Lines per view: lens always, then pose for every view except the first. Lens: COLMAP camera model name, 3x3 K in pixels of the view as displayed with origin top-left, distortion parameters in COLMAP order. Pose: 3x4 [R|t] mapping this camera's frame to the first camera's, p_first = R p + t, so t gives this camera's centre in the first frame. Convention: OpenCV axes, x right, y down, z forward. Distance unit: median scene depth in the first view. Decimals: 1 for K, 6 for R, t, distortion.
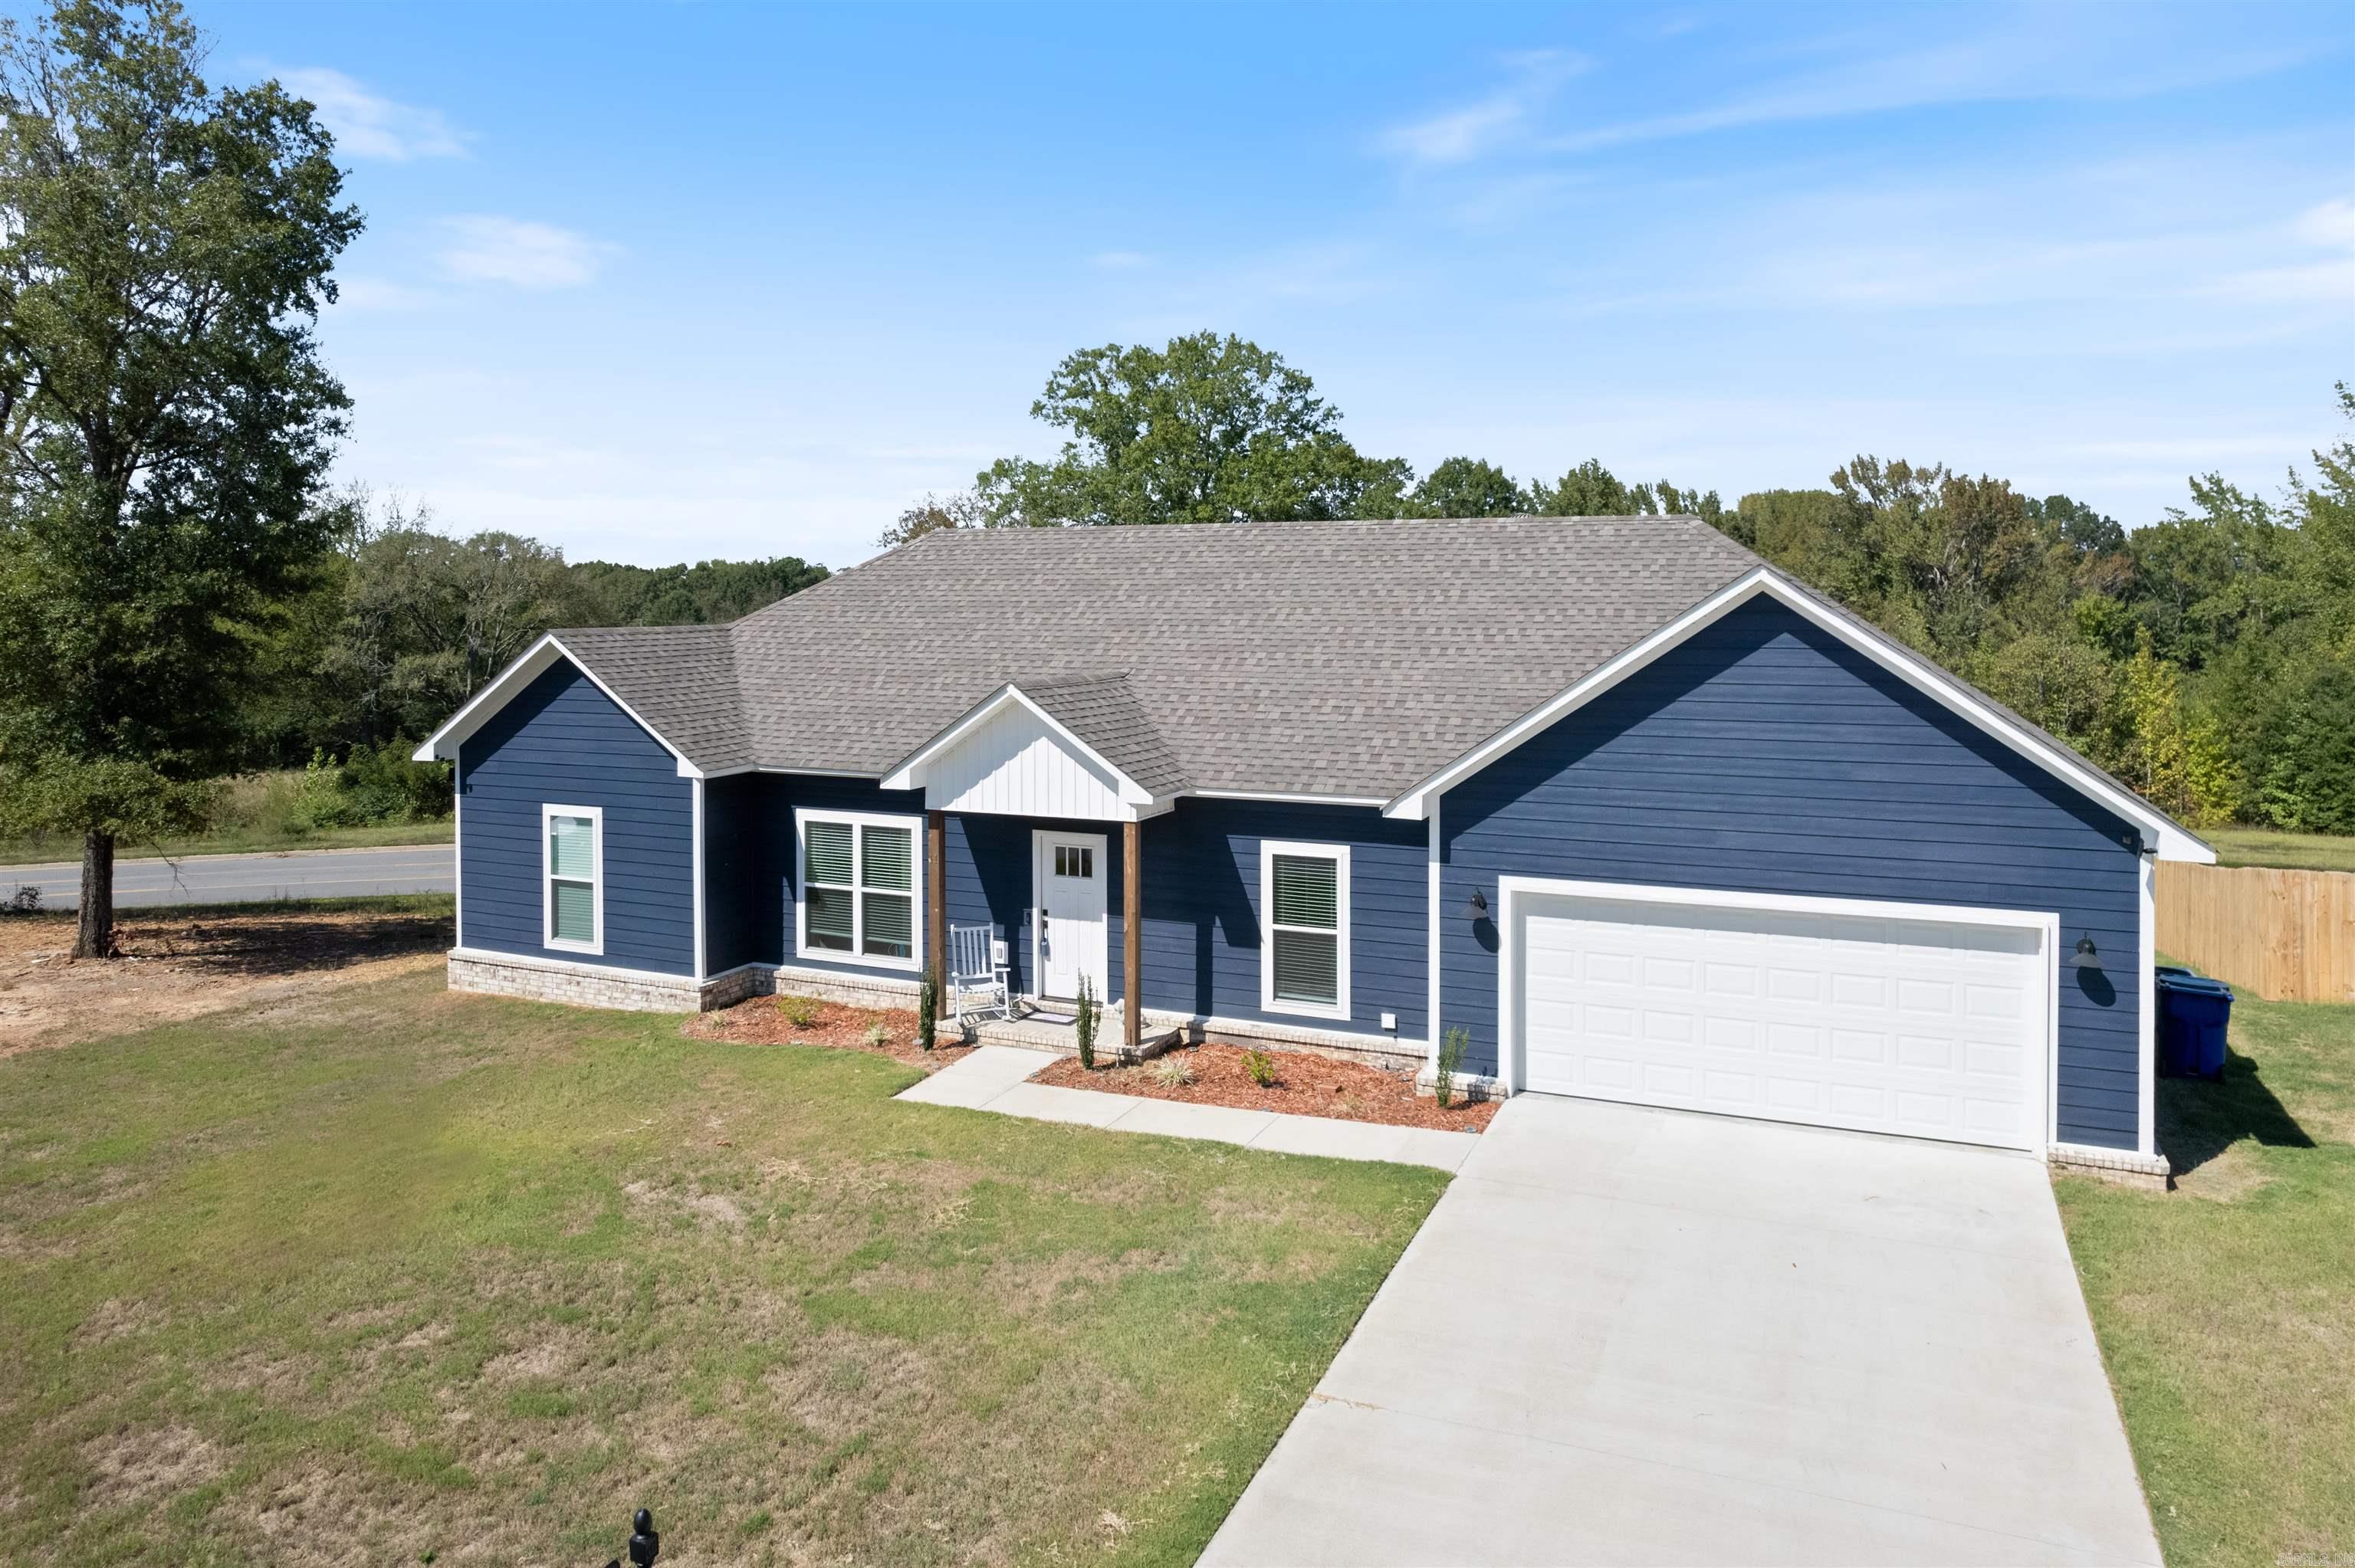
lens RADIAL K [[1566.7, 0, 1190.7], [0, 1566.7, 603.6], [0, 0, 1]] dist [-0.066491, 0.051462]
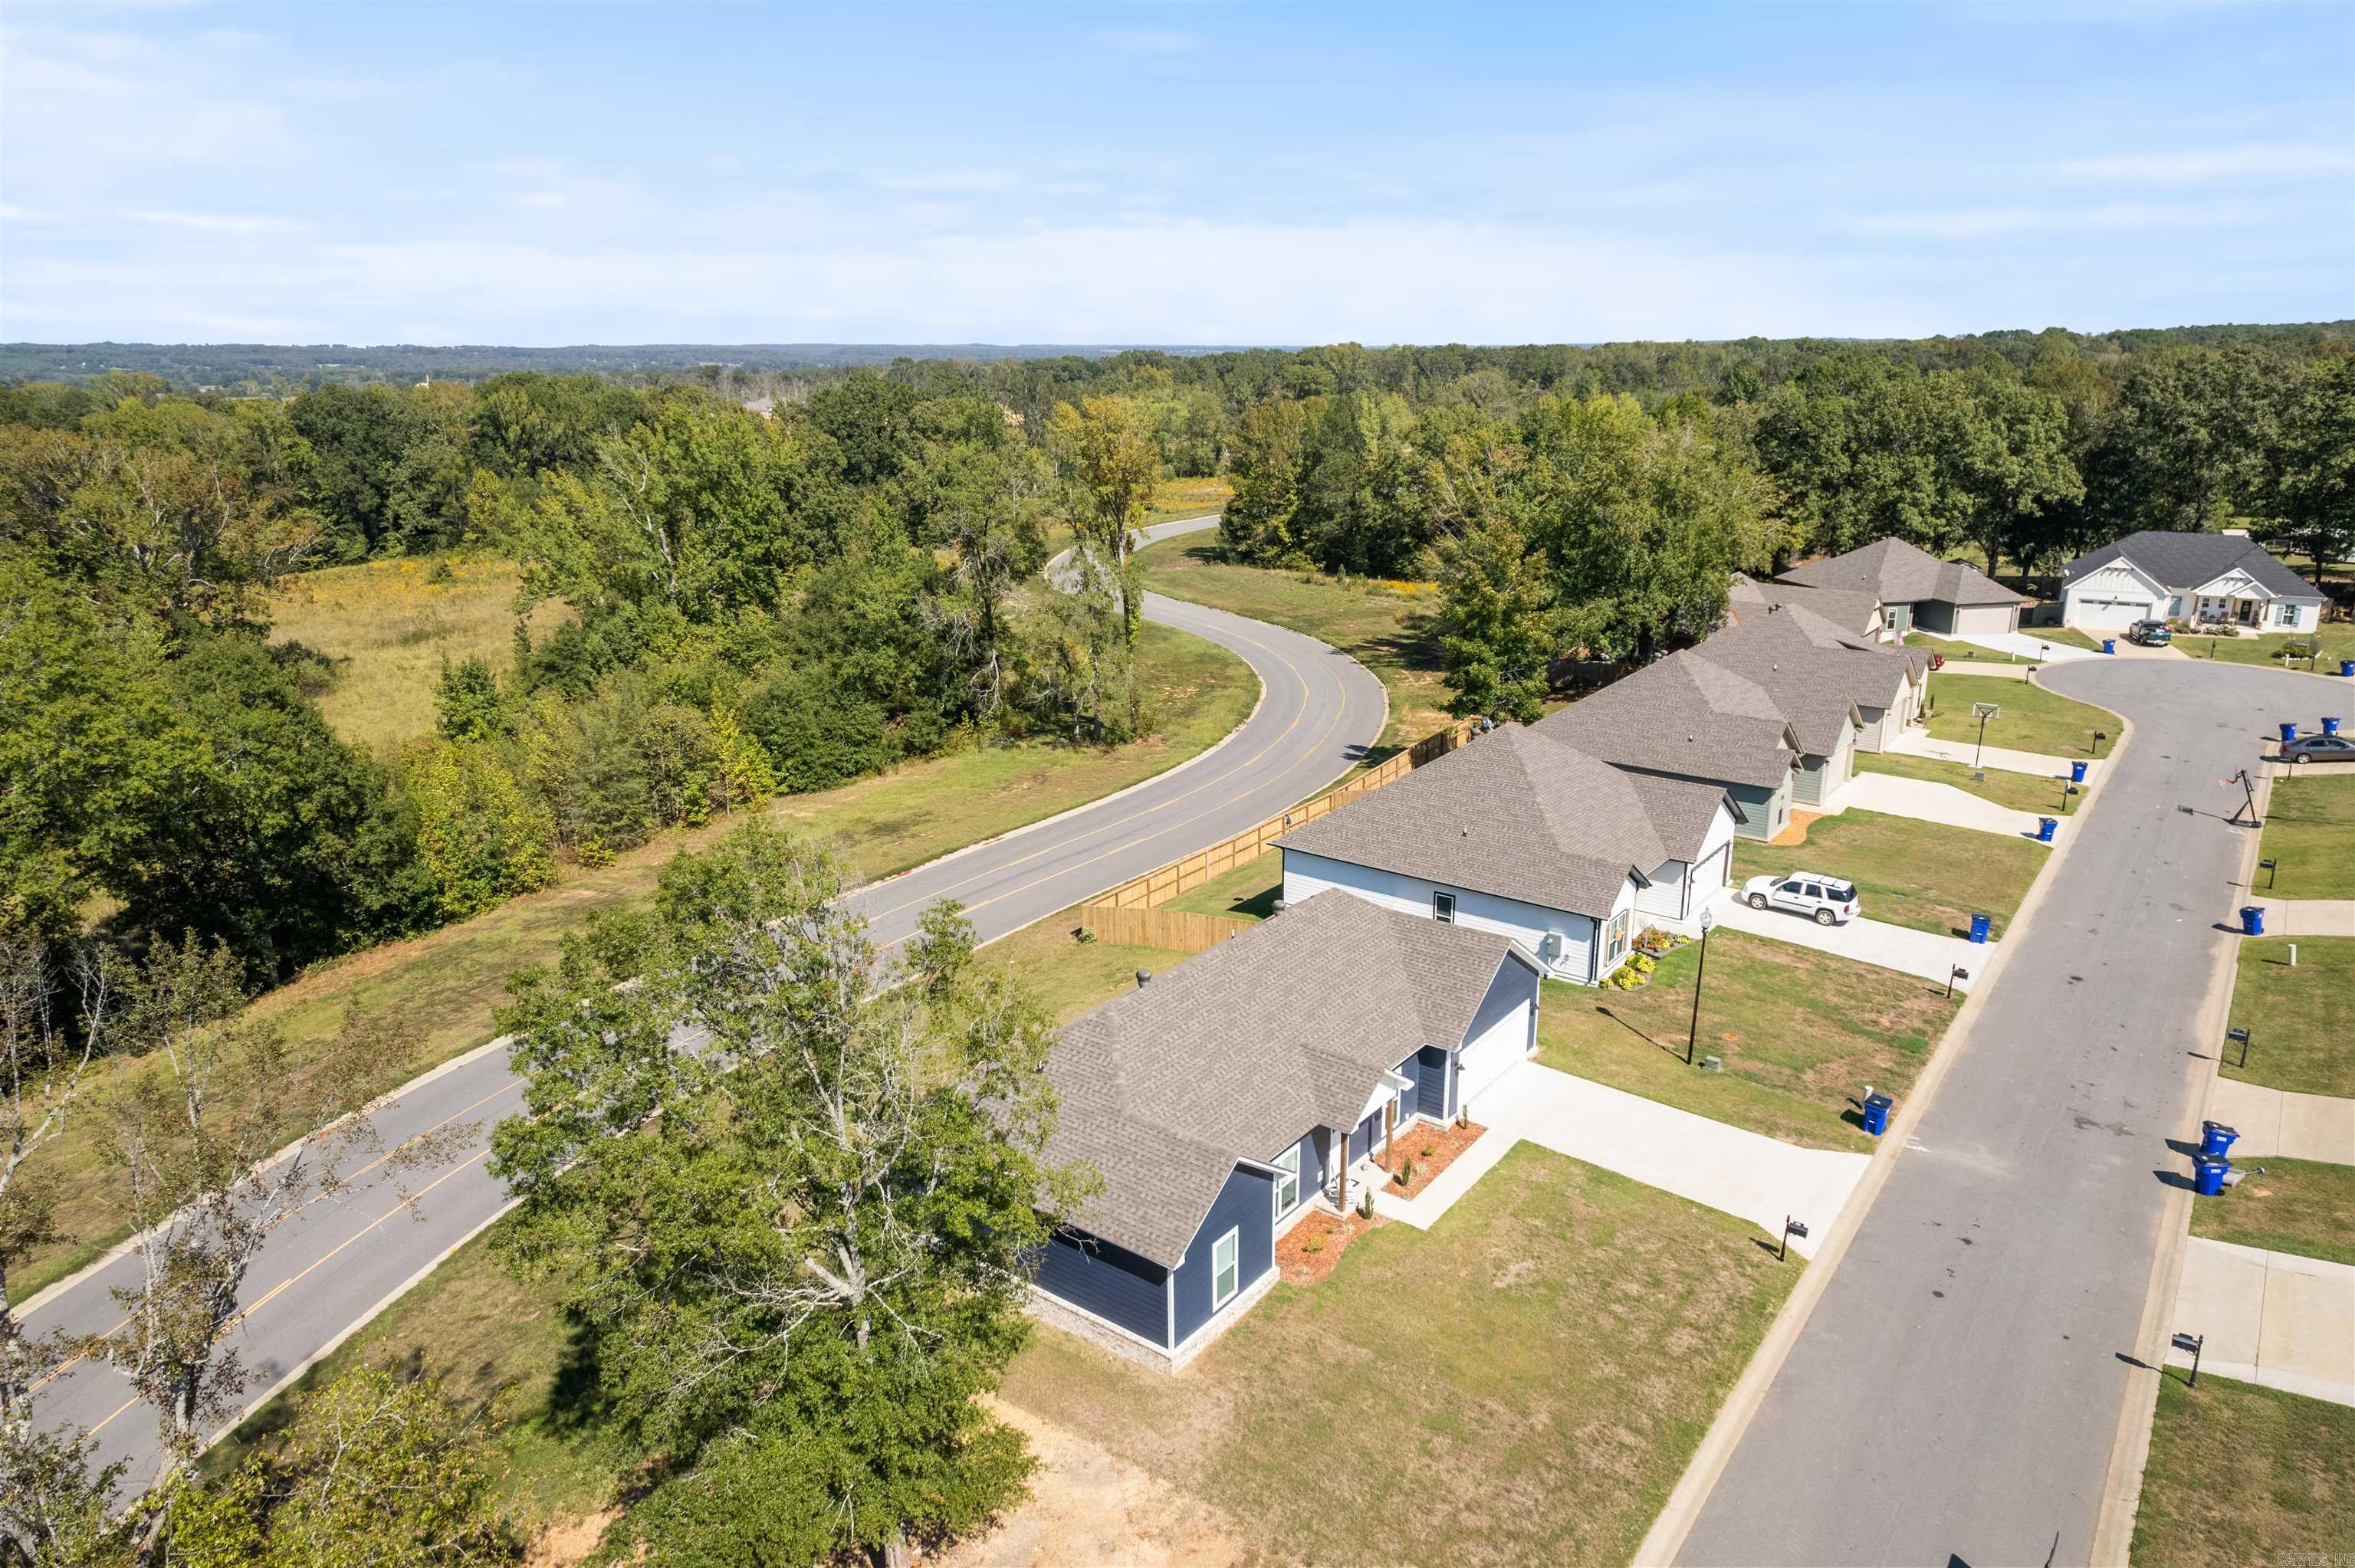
lens RADIAL K [[1499.7, 0, 1188.5], [0, 1499.7, 781.3], [0, 0, 1]] dist [-0.078988, 0.072719]
pose [[0.233164, -0.271346, 0.933812, -2.089538], [0.006317, 0.960683, 0.277577, -0.958224], [-0.972417, -0.058822, 0.225711, 0.735910]]
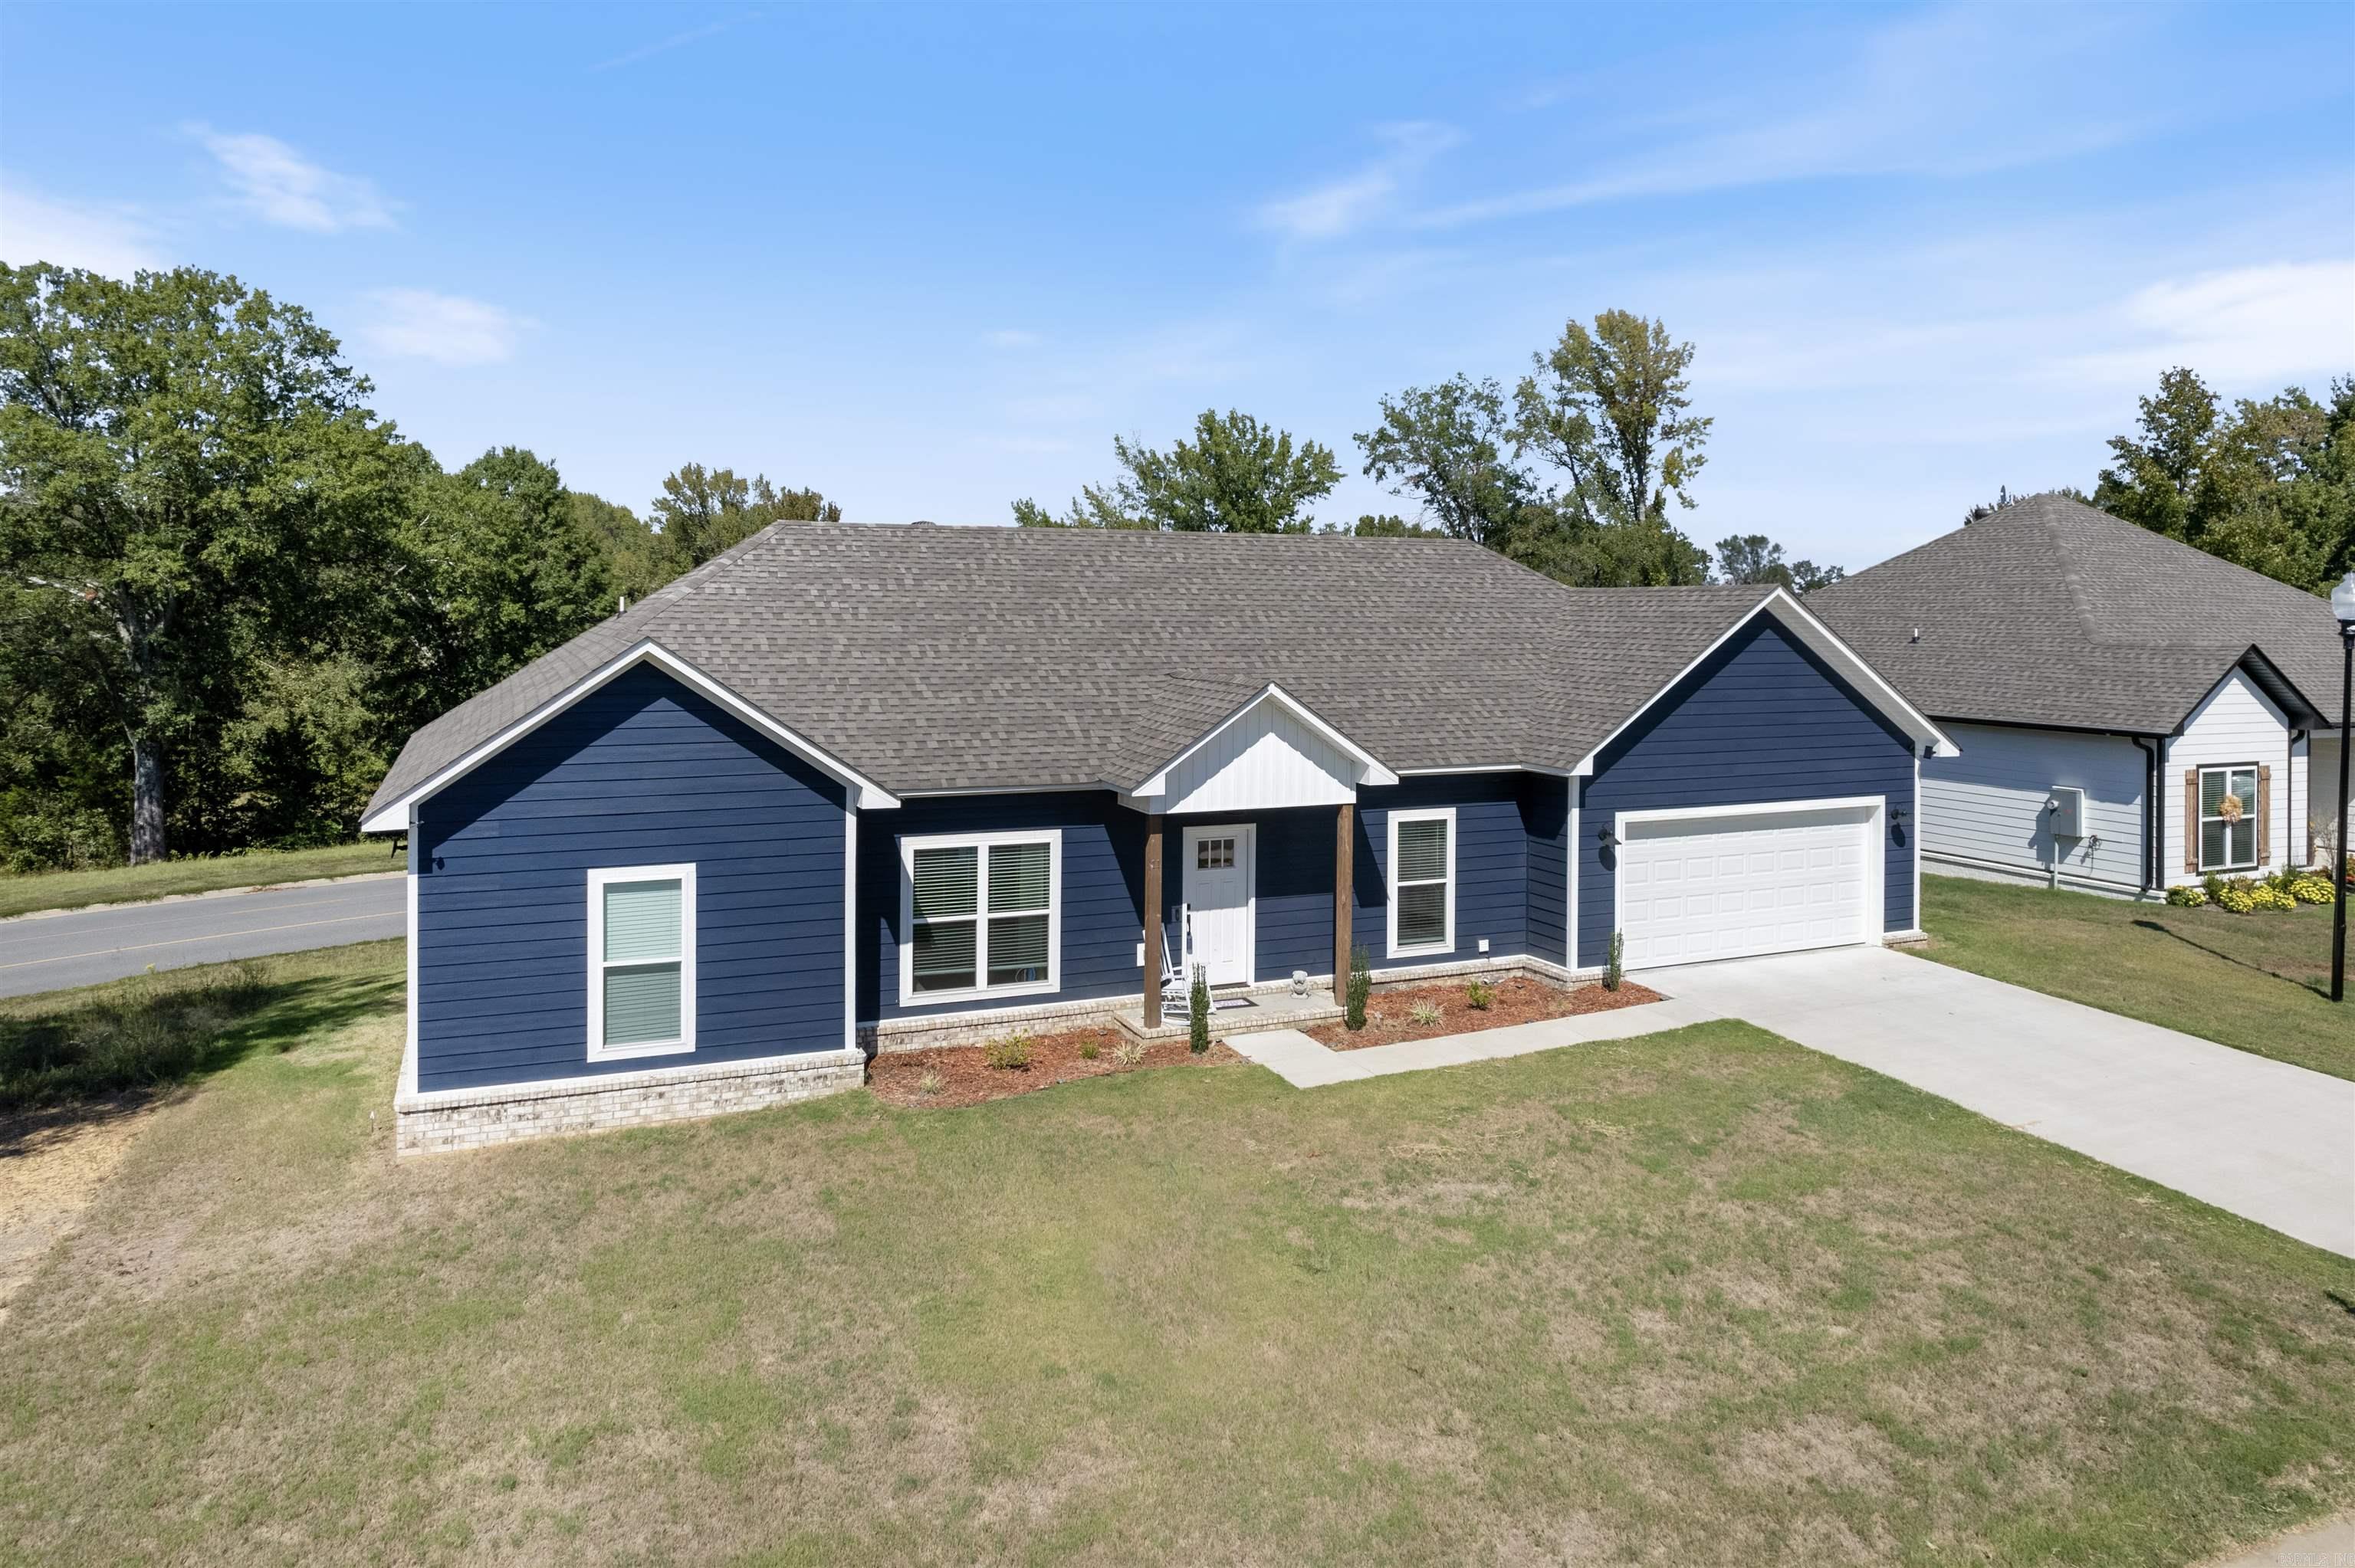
lens RADIAL K [[1568.9, 0, 1179.6], [0, 1568.9, 605.3], [0, 0, 1]] dist [-0.068195, 0.047829]
pose [[0.675201, 0.003931, 0.737623, -0.857009], [-0.004454, 0.999989, -0.001252, 0.001285], [-0.737620, -0.002440, 0.675212, 0.312847]]
